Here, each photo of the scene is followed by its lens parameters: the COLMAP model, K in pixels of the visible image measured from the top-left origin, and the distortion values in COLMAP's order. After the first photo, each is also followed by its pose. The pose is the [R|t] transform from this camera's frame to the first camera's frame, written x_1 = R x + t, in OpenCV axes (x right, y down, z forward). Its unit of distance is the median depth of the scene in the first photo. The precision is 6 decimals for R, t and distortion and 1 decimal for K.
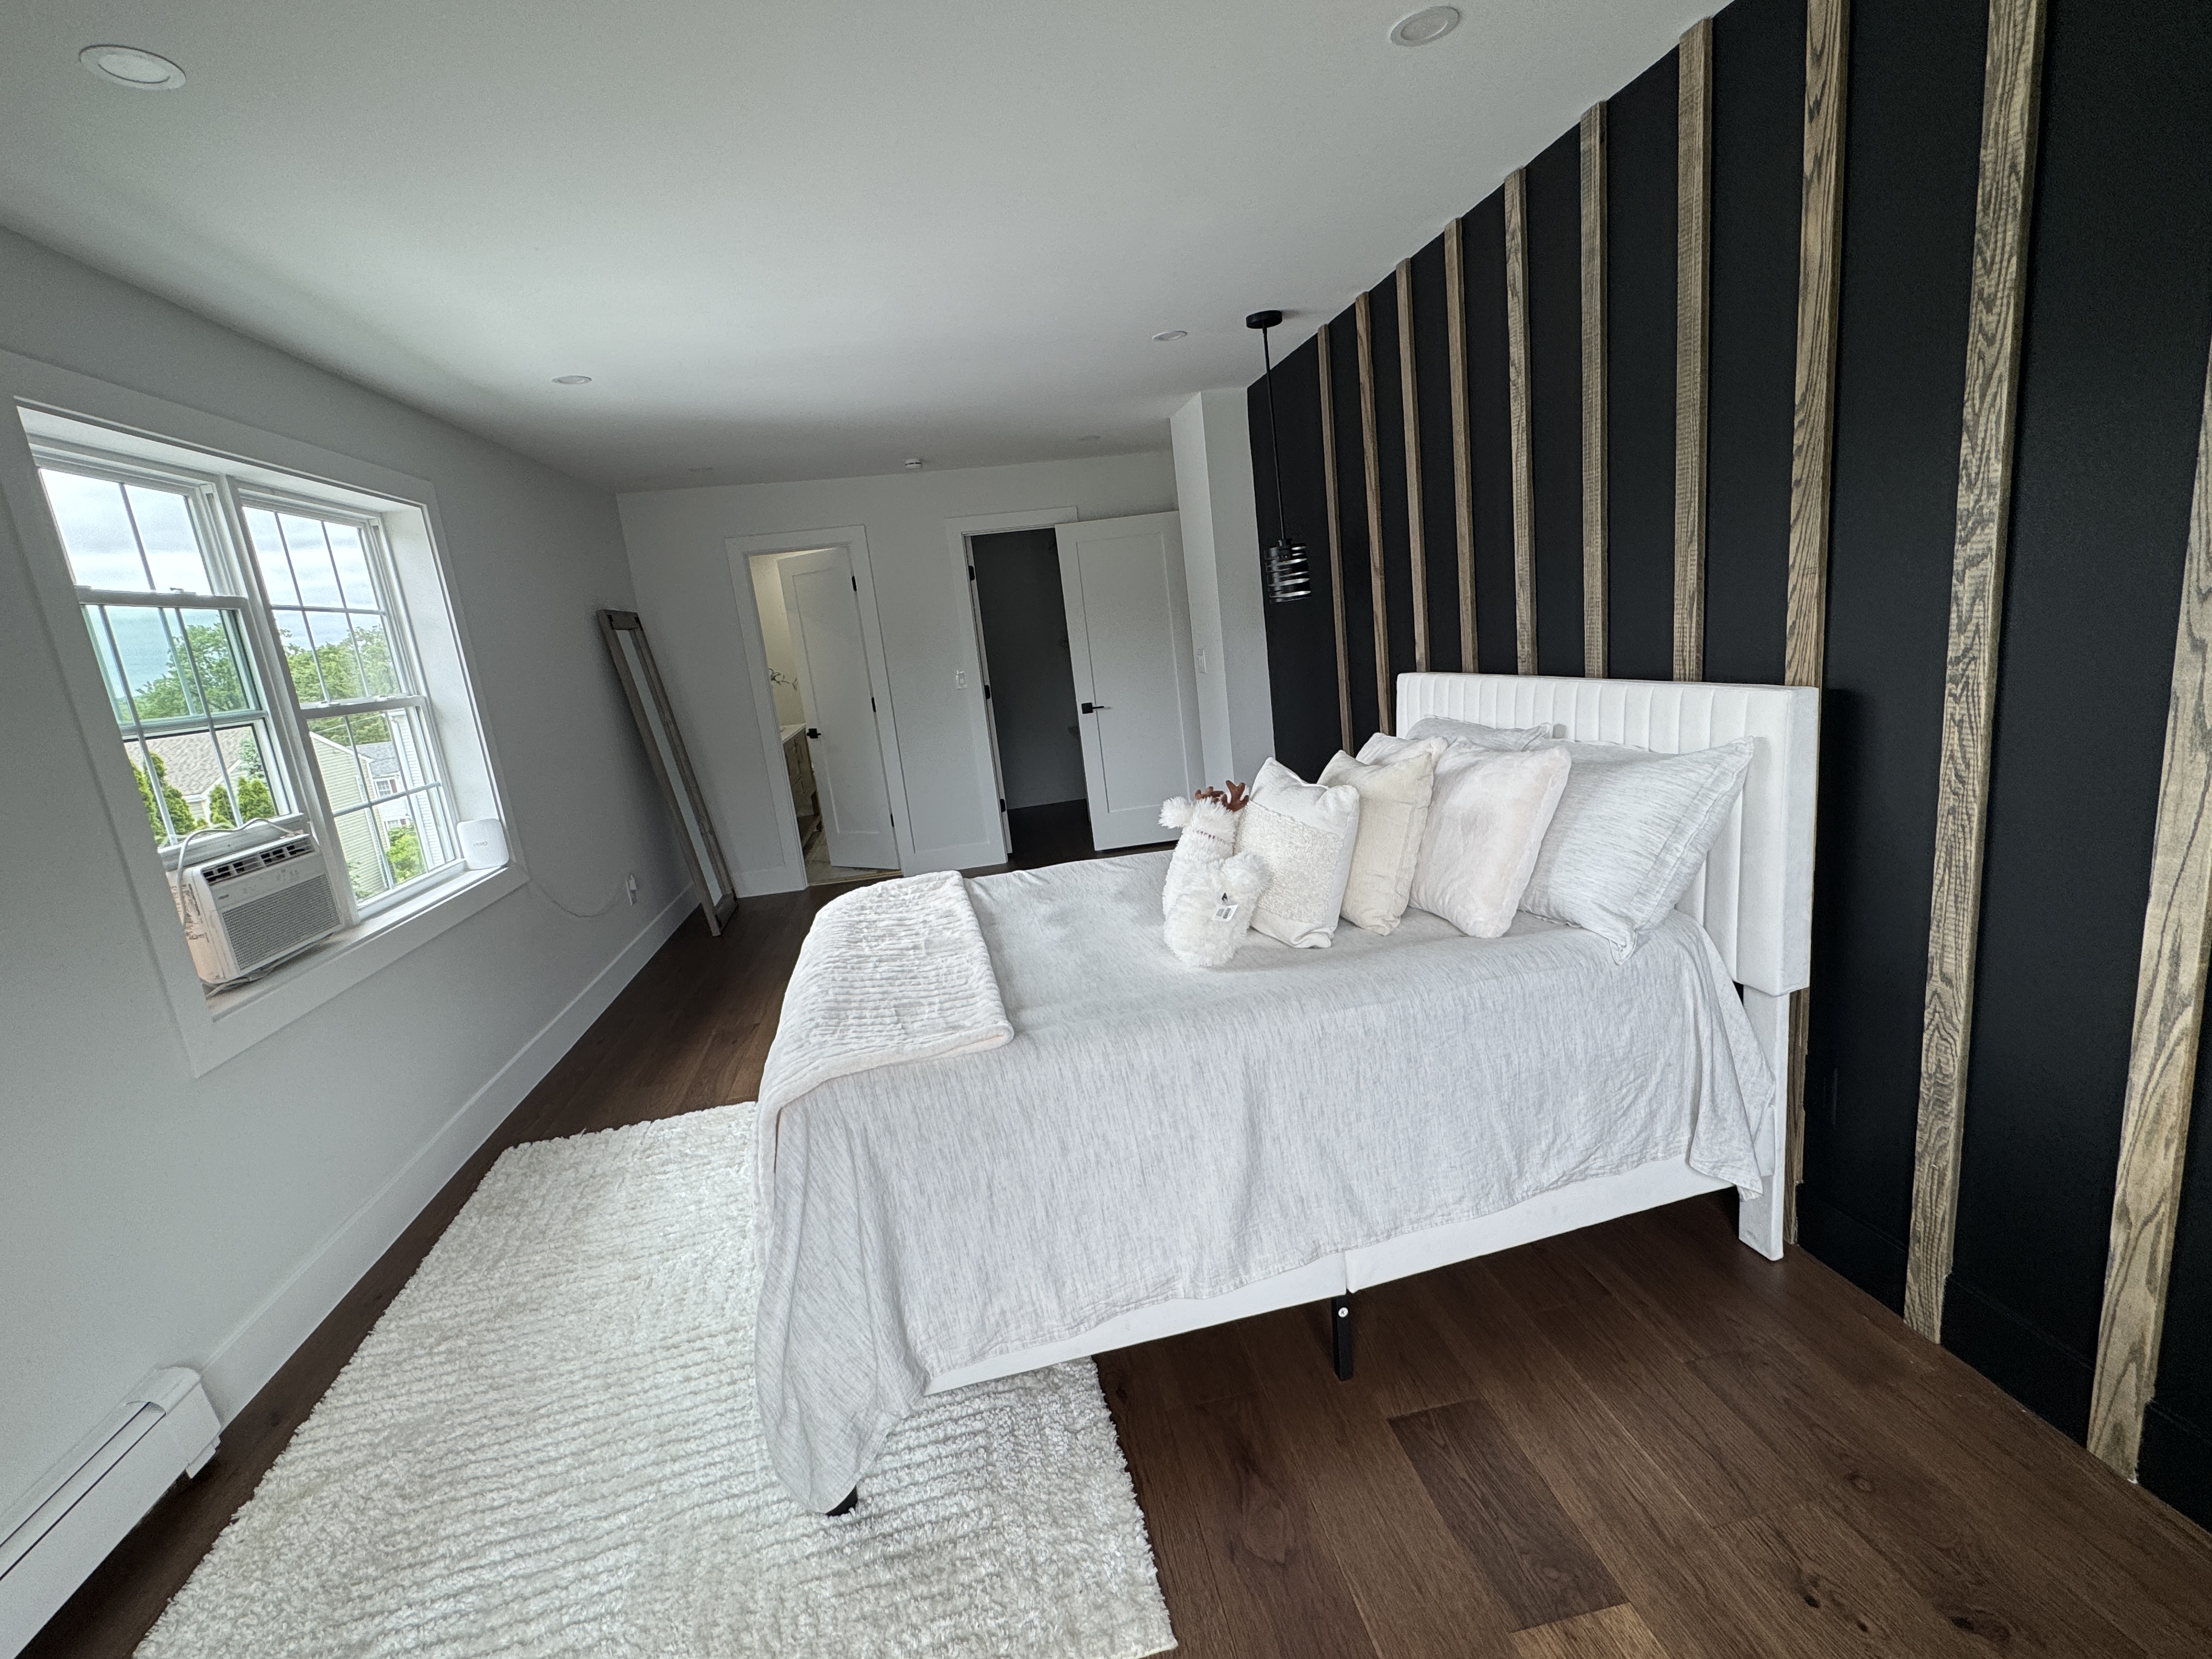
lens RADIAL K [[1000.1, 0, 1108.2], [0, 1000.1, 826.6], [0, 0, 1]] dist [-0.002038, 0.000323]
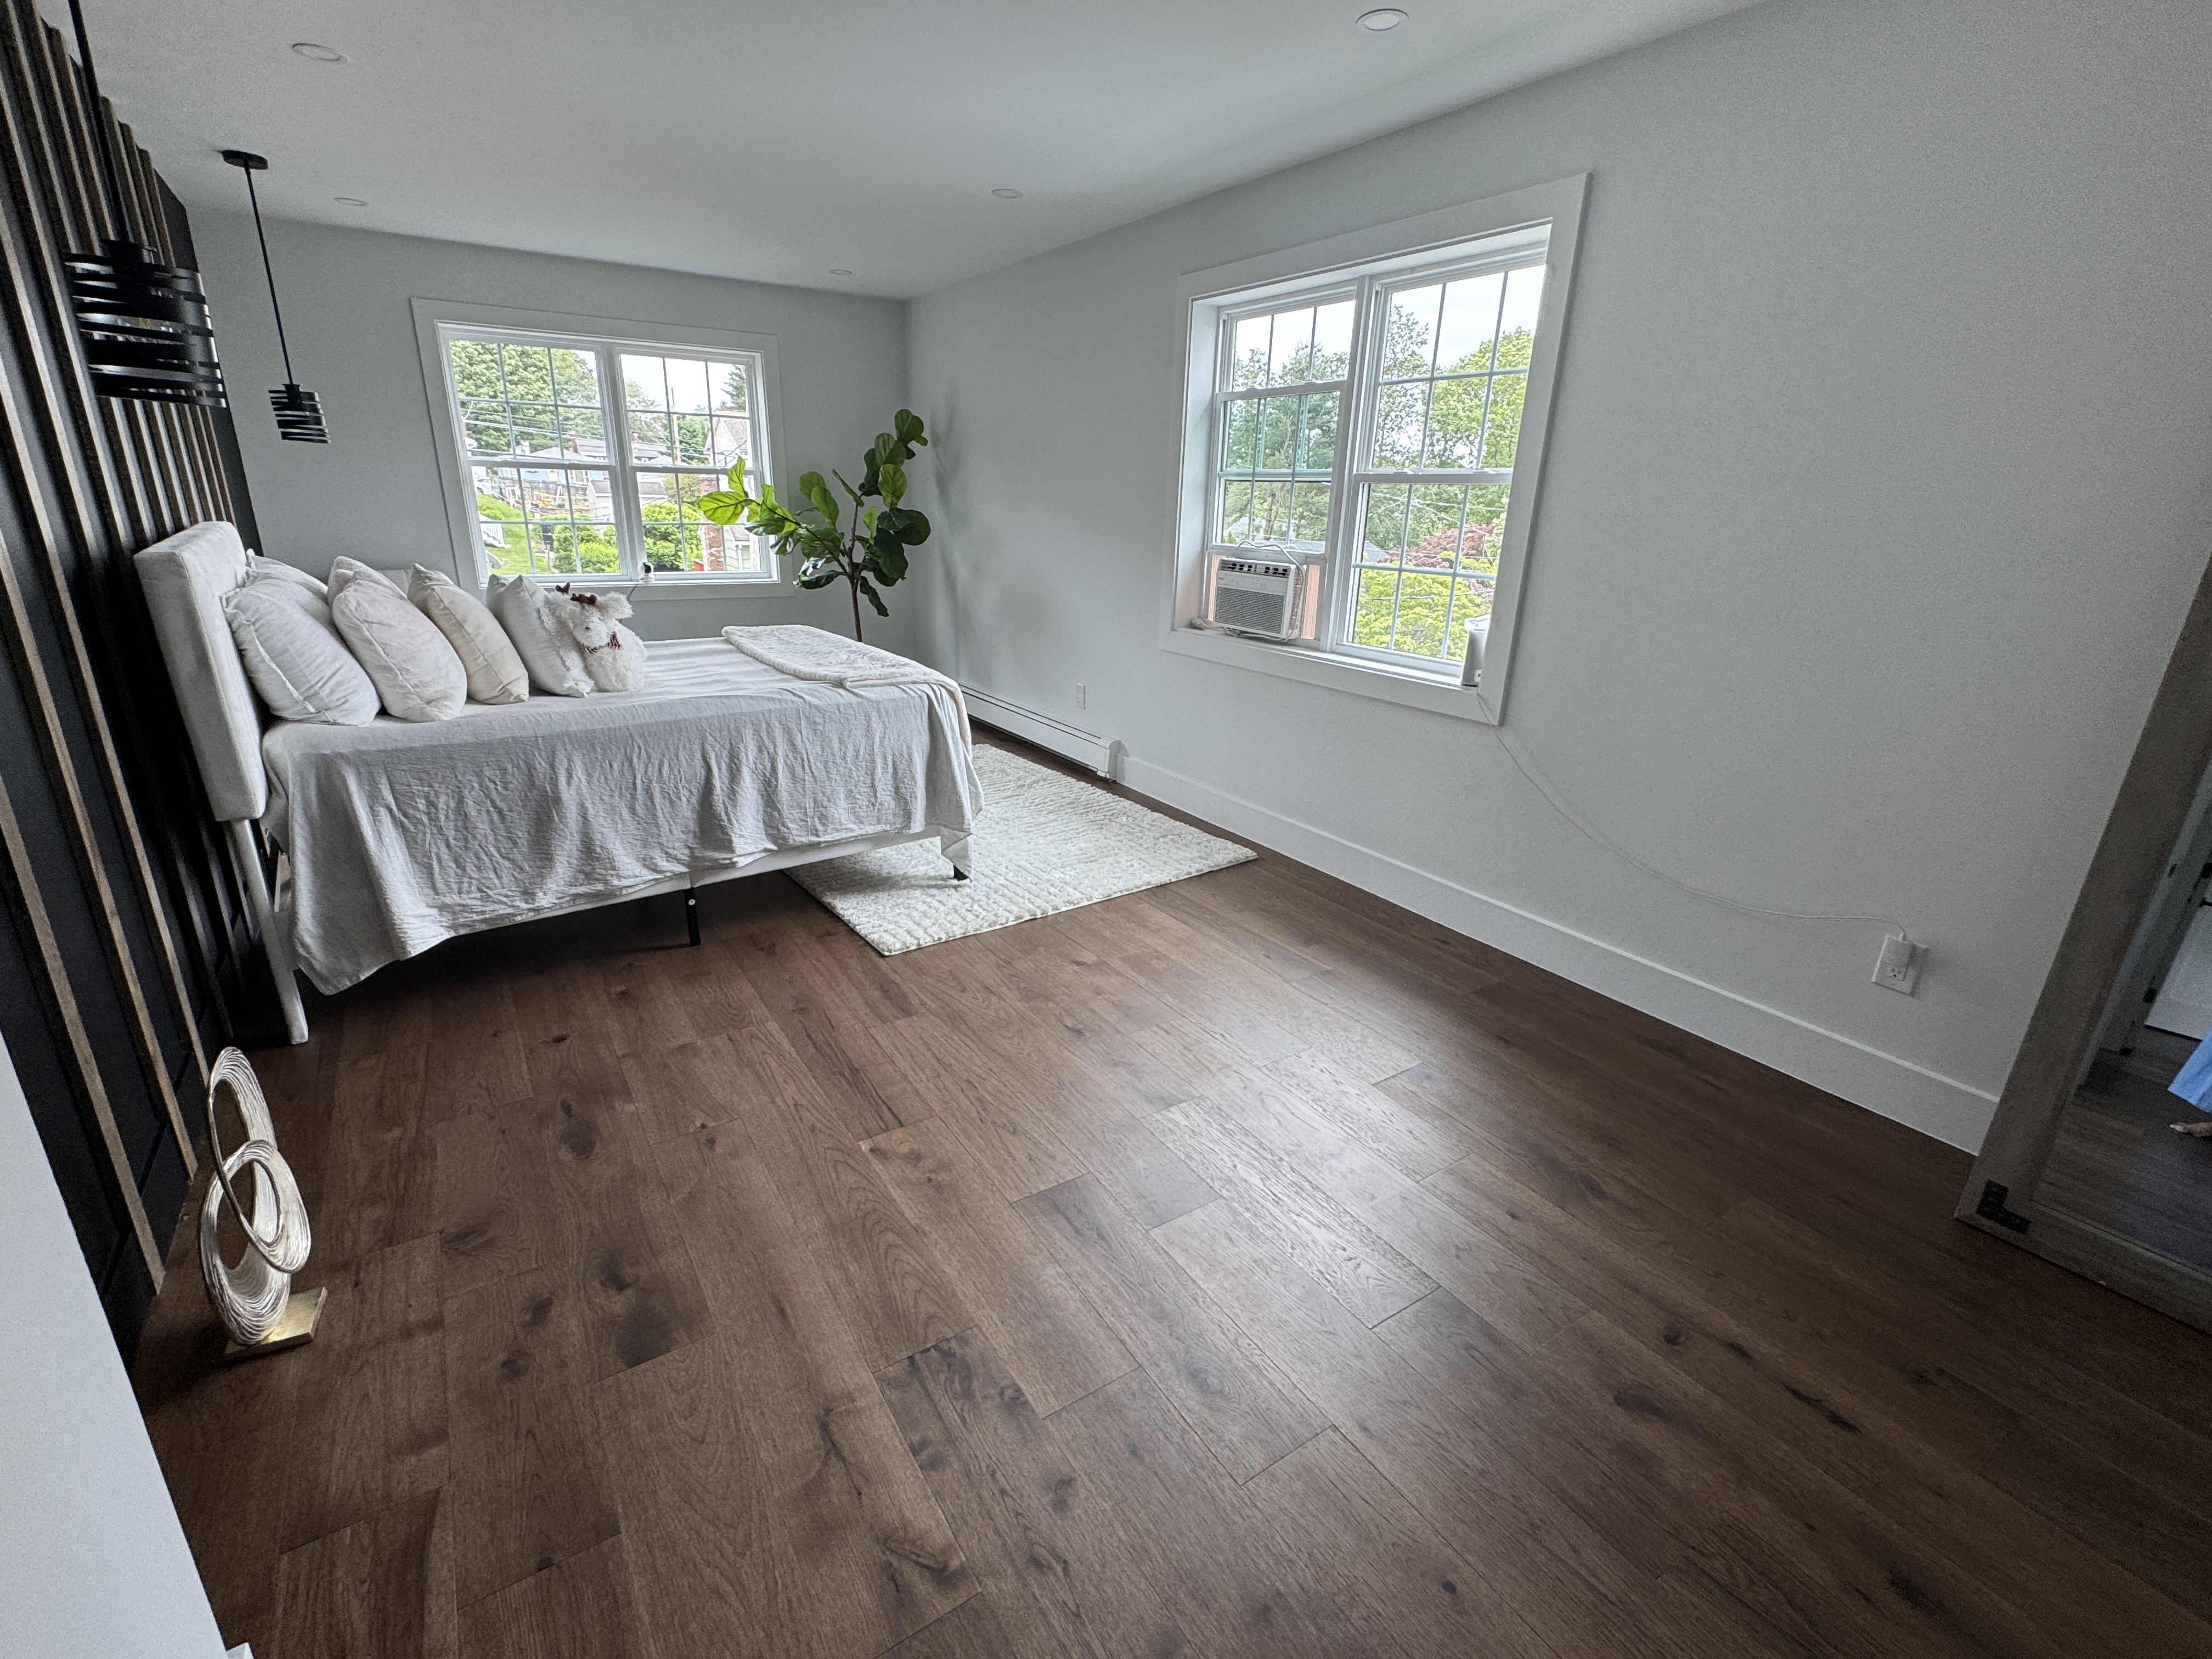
lens RADIAL K [[1000.1, 0, 1108.2], [0, 1000.1, 826.6], [0, 0, 1]] dist [-0.002038, 0.000323]
pose [[-0.910731, 0.211815, -0.354546, 0.000435], [-0.011679, 0.844914, 0.534775, -0.479663], [0.412834, 0.491177, -0.767016, 2.401143]]
